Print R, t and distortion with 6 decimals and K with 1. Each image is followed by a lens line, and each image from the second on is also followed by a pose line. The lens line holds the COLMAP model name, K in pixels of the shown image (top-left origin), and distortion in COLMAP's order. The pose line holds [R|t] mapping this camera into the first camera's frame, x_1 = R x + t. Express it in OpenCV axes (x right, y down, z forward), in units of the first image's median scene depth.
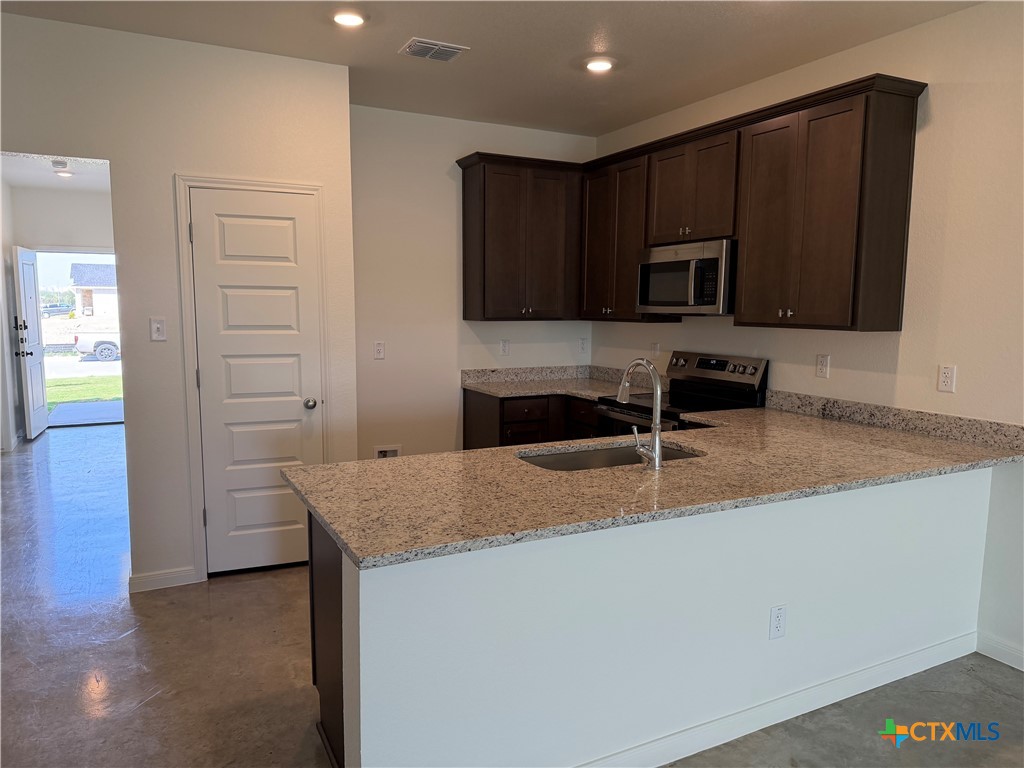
lens RADIAL K [[720.4, 0, 508.1], [0, 720.4, 388.4], [0, 0, 1]] dist [0.073414, -0.092353]
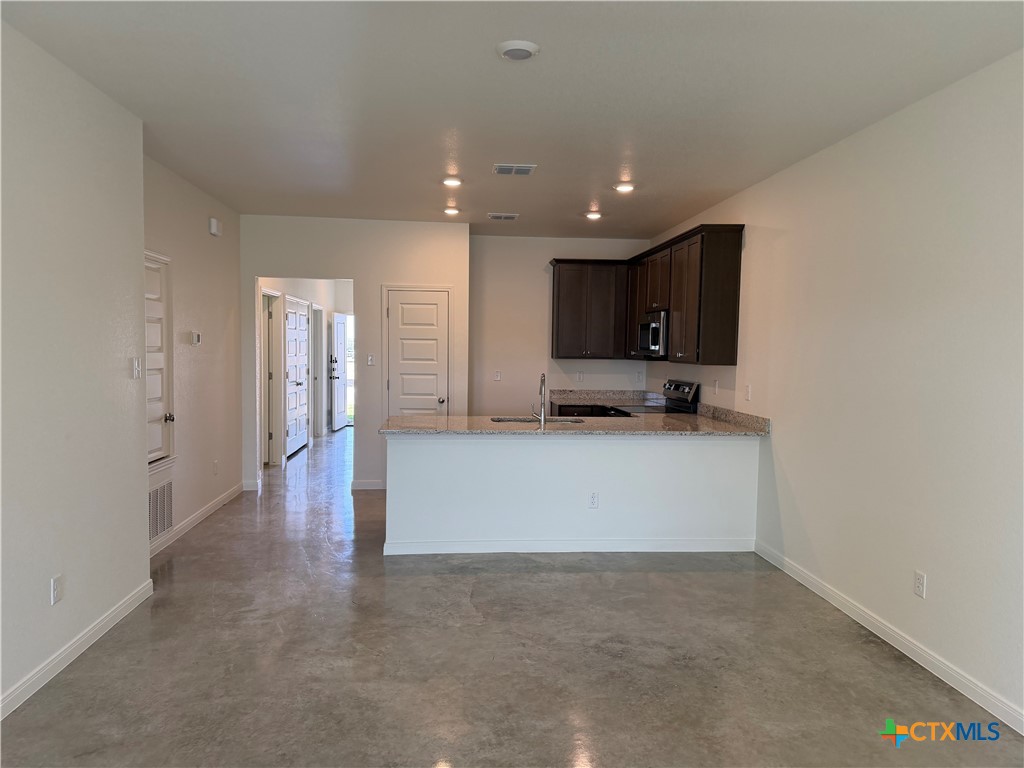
lens RADIAL K [[720.4, 0, 508.9], [0, 720.4, 386.6], [0, 0, 1]] dist [0.073414, -0.092353]
pose [[0.925289, 0.027132, -0.378292, 0.593909], [-0.051867, 0.997119, -0.055350, 0.079628], [0.375700, 0.070836, 0.924030, -0.662710]]
